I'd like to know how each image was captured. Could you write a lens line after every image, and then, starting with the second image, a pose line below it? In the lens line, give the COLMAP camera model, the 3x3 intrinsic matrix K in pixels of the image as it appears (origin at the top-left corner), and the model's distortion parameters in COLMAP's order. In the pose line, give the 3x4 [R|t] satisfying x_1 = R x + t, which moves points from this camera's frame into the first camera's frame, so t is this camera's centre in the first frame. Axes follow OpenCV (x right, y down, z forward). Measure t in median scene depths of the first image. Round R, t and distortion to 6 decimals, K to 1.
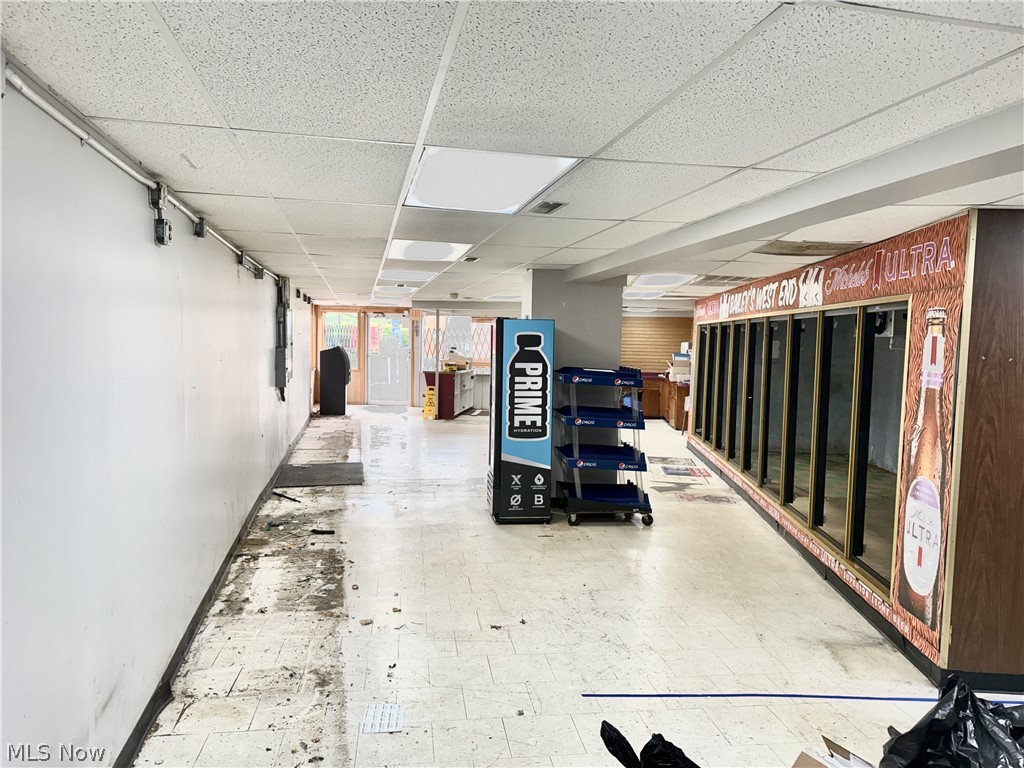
lens RADIAL K [[716.9, 0, 509.4], [0, 716.9, 386.7], [0, 0, 1]] dist [-0.000347, -0.001701]
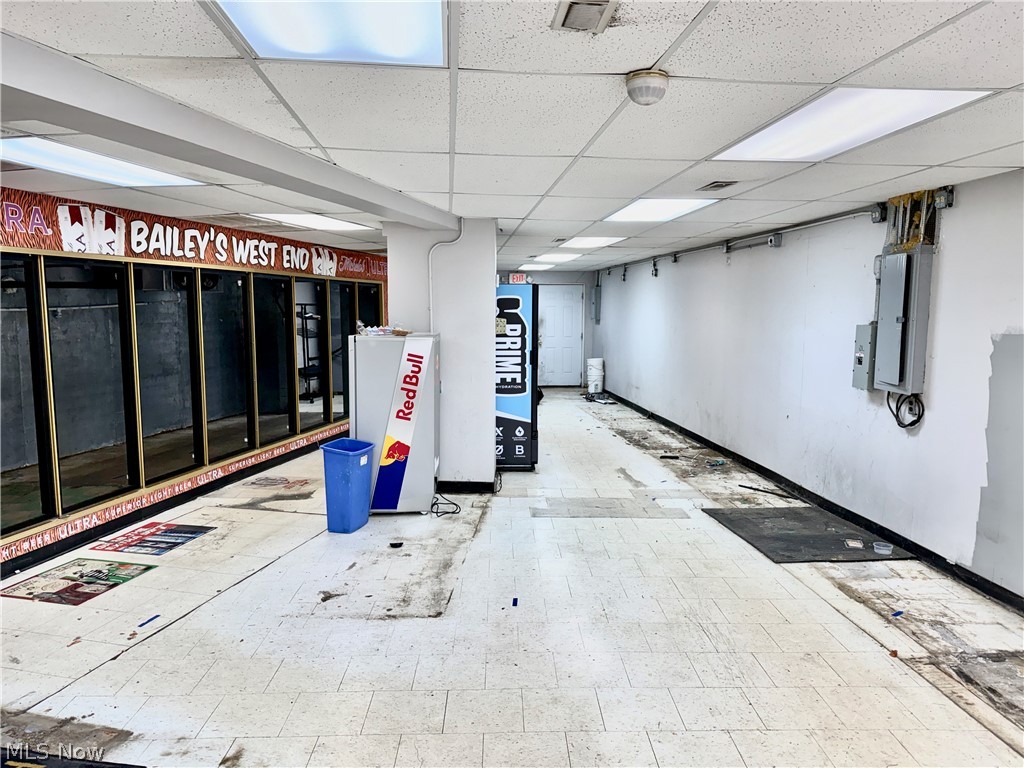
lens RADIAL K [[711.3, 0, 514.9], [0, 711.3, 385.4], [0, 0, 1]] dist [0.061658, -0.096677]
pose [[-0.991959, -0.035636, 0.121438, -0.193410], [-0.013481, 0.983832, 0.178585, -0.211952], [-0.125838, 0.175512, -0.976402, 3.260367]]
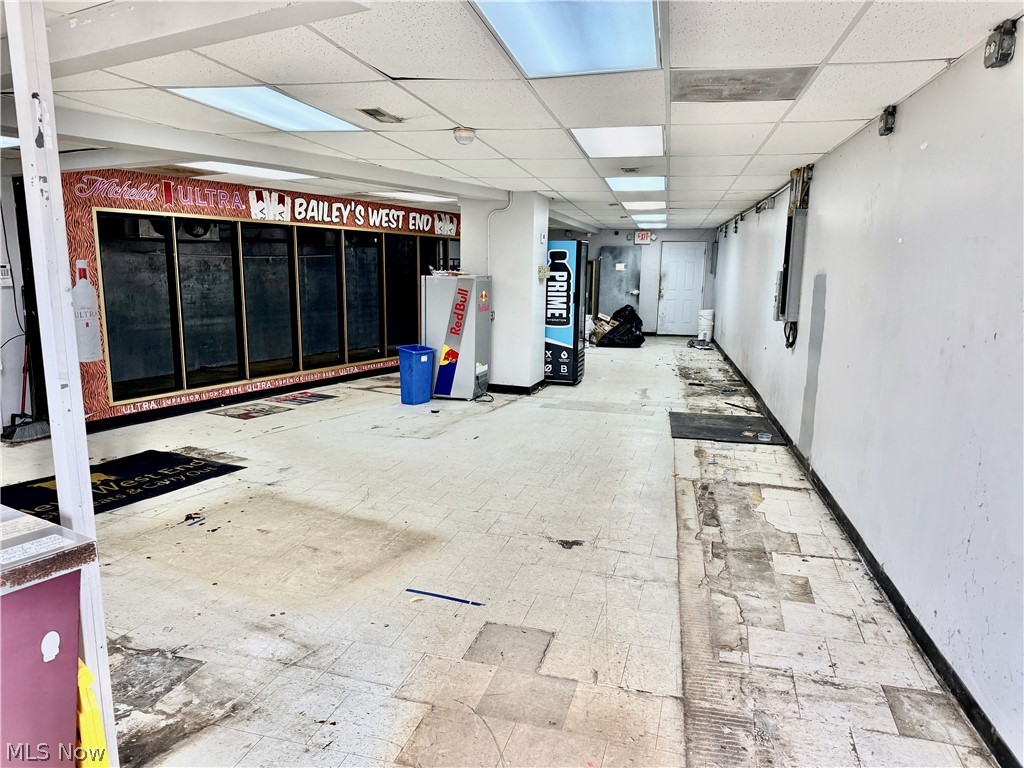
lens RADIAL K [[708.2, 0, 513.0], [0, 708.2, 397.4], [0, 0, 1]] dist [0.063078, -0.072793]
pose [[-0.908816, -0.105790, 0.403562, -0.753582], [-0.002604, 0.968736, 0.248081, -0.221254], [-0.417190, 0.224409, -0.880678, 3.663491]]
